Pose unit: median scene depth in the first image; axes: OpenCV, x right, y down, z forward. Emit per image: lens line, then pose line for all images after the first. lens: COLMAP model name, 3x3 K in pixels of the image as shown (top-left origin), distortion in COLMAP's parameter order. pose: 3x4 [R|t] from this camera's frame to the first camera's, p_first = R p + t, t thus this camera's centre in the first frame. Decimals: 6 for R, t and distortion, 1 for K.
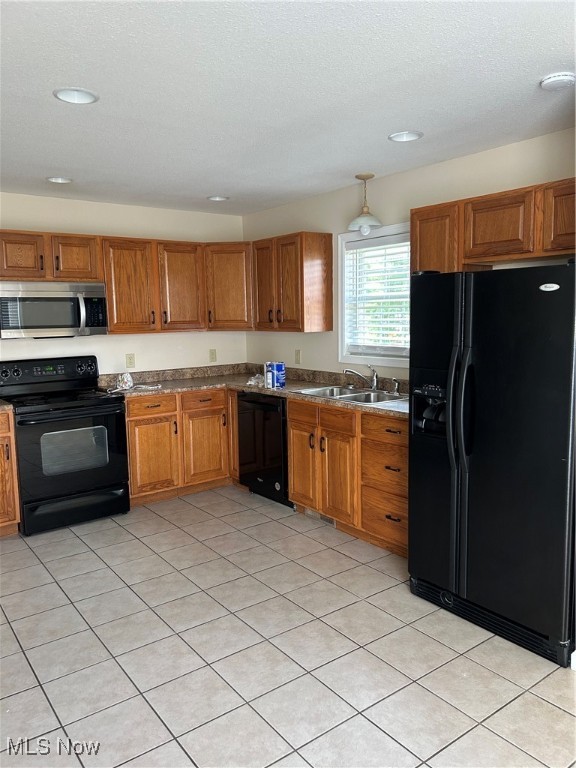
lens RADIAL K [[578.1, 0, 286.7], [0, 578.1, 379.8], [0, 0, 1]] dist [0.007349, -0.009655]
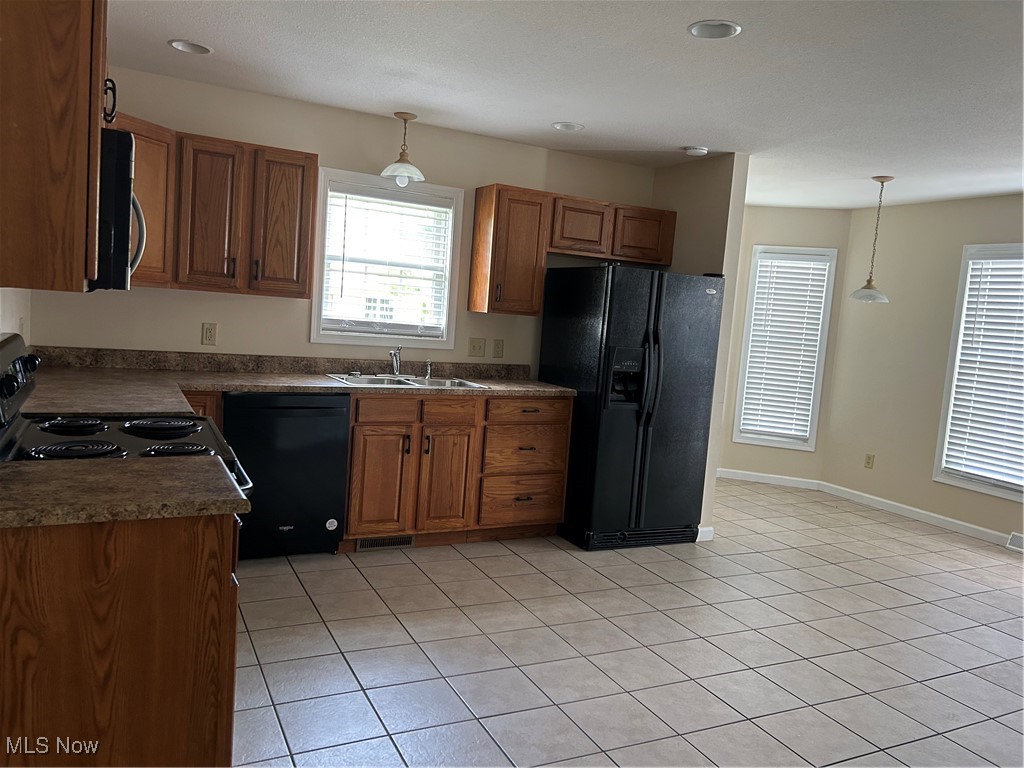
lens RADIAL K [[770.8, 0, 512.3], [0, 770.8, 378.8], [0, 0, 1]] dist [0.007349, -0.009655]
pose [[0.181820, -0.068024, 0.980976, -1.043894], [0.035208, 0.997415, 0.062638, -0.047081], [-0.982701, 0.023150, 0.183745, 0.732254]]
